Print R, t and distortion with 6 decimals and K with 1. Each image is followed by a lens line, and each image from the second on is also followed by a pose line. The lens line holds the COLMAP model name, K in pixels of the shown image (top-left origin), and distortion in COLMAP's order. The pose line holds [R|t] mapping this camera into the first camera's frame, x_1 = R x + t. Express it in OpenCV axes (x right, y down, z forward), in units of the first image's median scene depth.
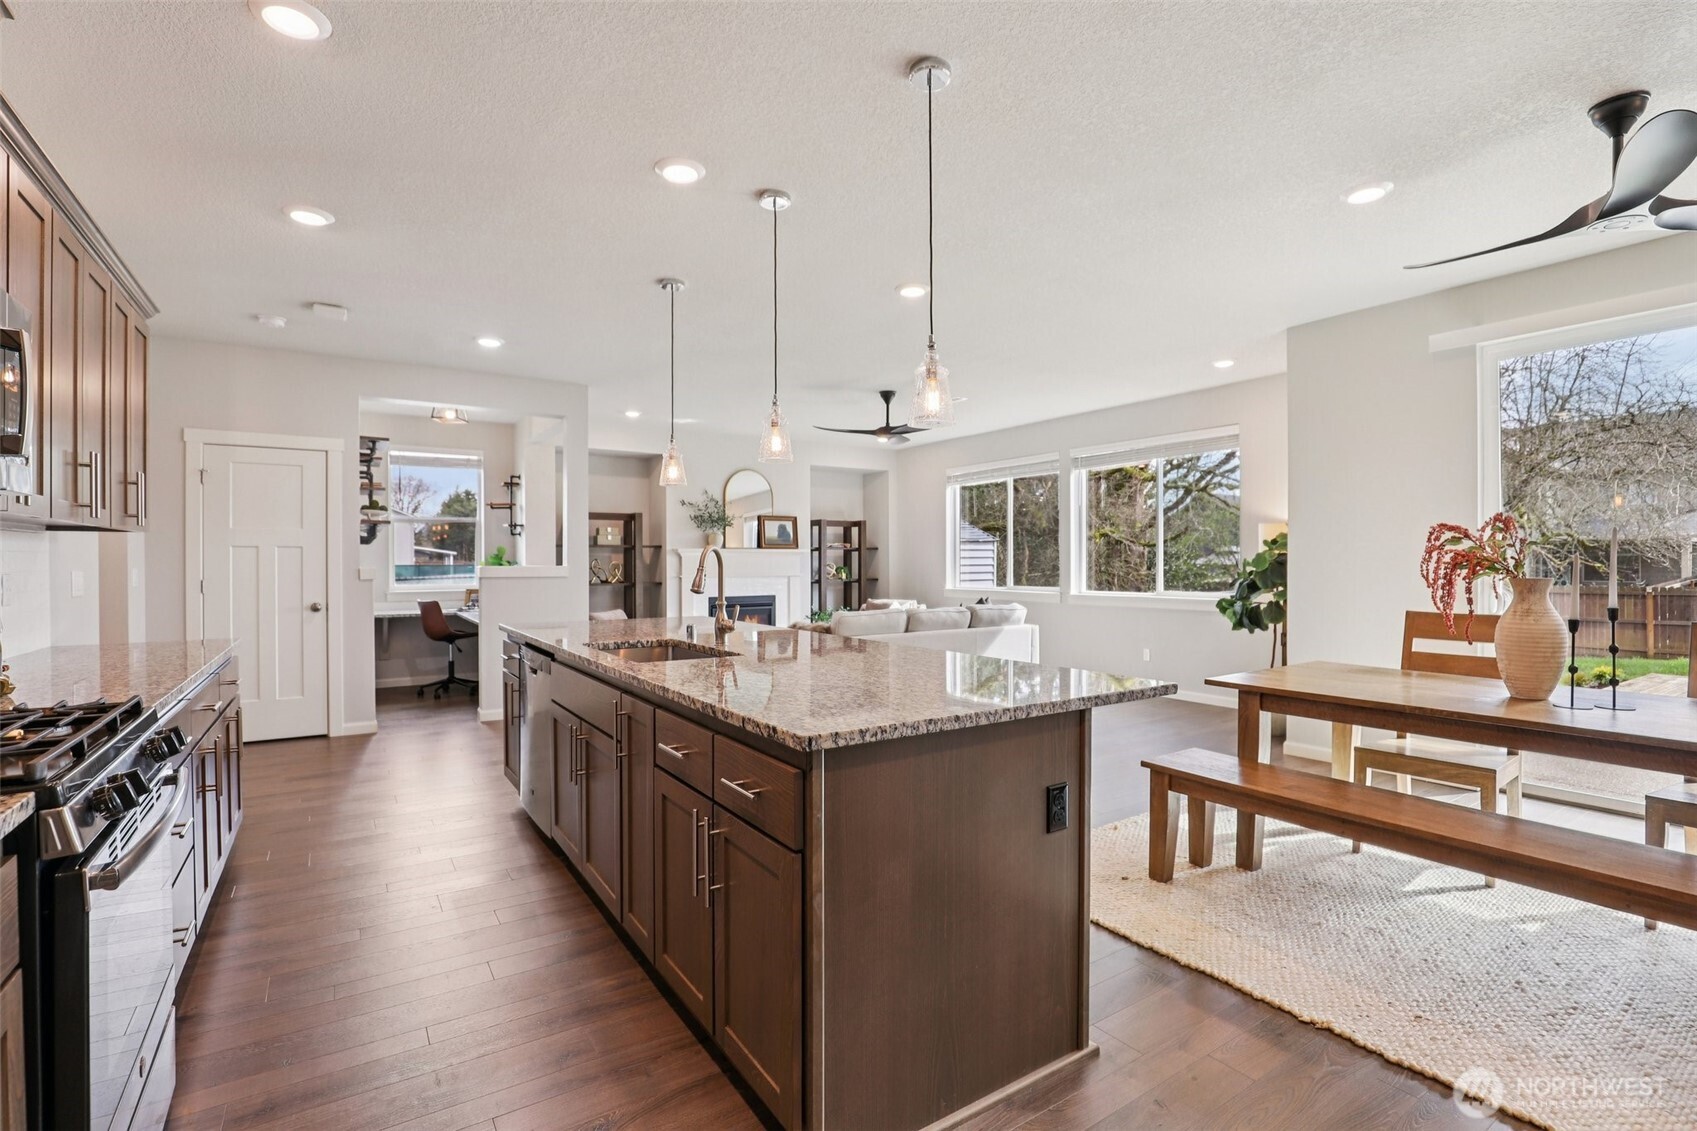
lens RADIAL K [[779.7, 0, 846.4], [0, 779.7, 572.6], [0, 0, 1]] dist [-0.030700, 0.000088]
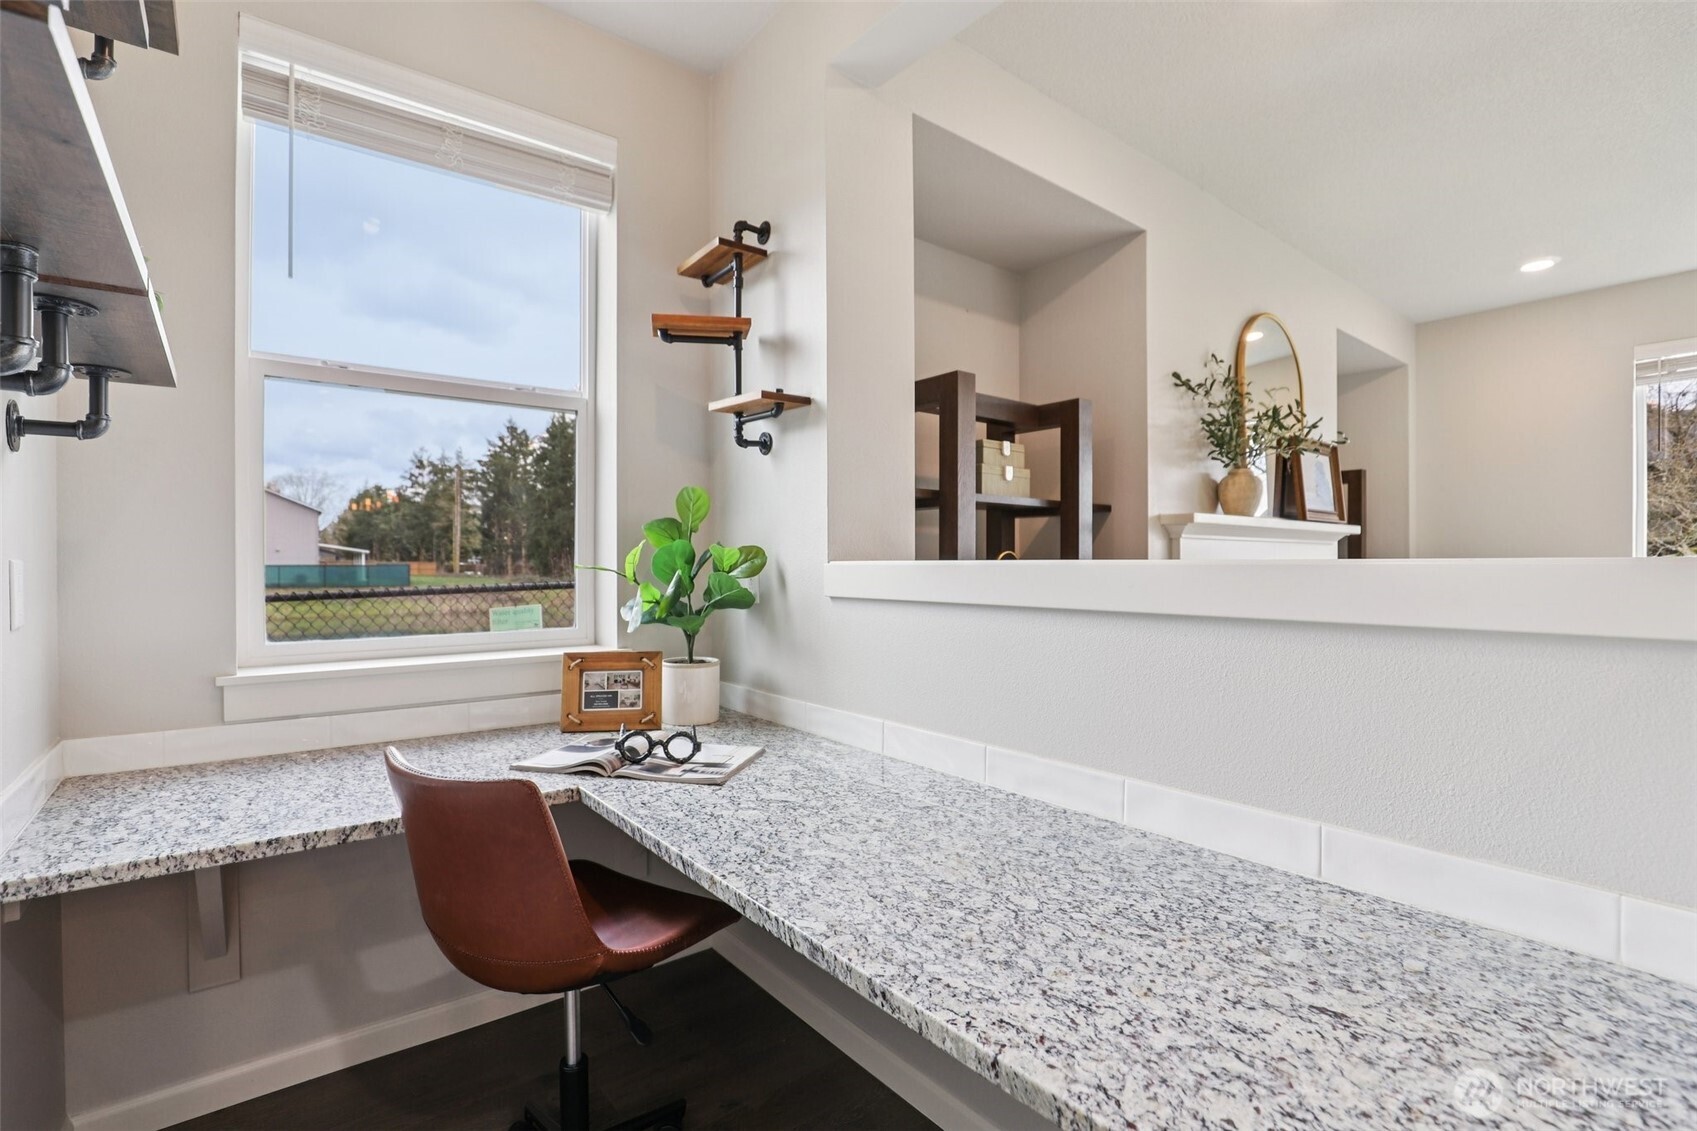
lens RADIAL K [[779.7, 0, 847.3], [0, 779.7, 566.3], [0, 0, 1]] dist [-0.030700, 0.000088]
pose [[0.995580, 0.003300, 0.093856, -0.746566], [-0.002280, 0.999937, -0.010970, -0.006070], [-0.093886, 0.010707, 0.995525, 1.302076]]
